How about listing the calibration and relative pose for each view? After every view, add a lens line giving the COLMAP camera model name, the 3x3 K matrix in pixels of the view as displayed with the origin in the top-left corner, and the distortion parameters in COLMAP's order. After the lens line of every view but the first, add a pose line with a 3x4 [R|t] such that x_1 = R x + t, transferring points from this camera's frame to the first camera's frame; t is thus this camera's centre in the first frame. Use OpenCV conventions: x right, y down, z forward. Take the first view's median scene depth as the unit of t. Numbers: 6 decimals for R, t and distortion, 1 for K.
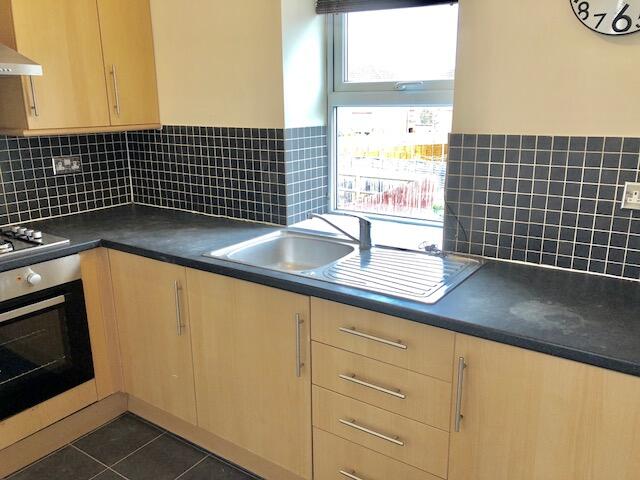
lens RADIAL K [[526.1, 0, 318.1], [0, 526.1, 243.1], [0, 0, 1]] dist [0.040103, -0.033067]
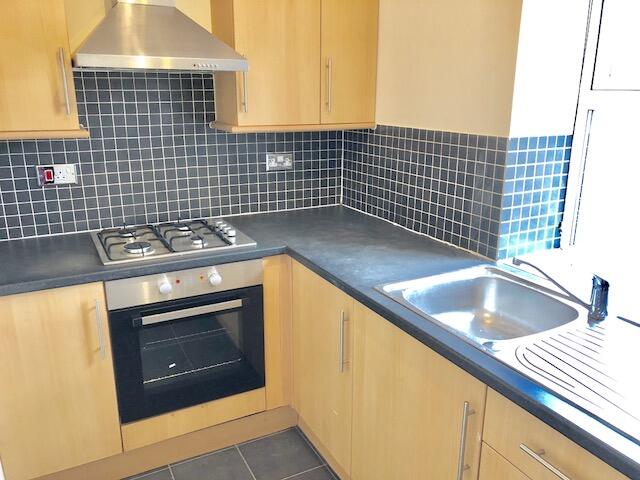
lens RADIAL K [[526.1, 0, 322.9], [0, 526.1, 244.7], [0, 0, 1]] dist [0.040103, -0.033067]
pose [[0.892049, 0.140208, -0.429639, 0.046106], [-0.132596, 0.990018, 0.047775, -0.059631], [0.432049, 0.014351, 0.901736, 0.176999]]
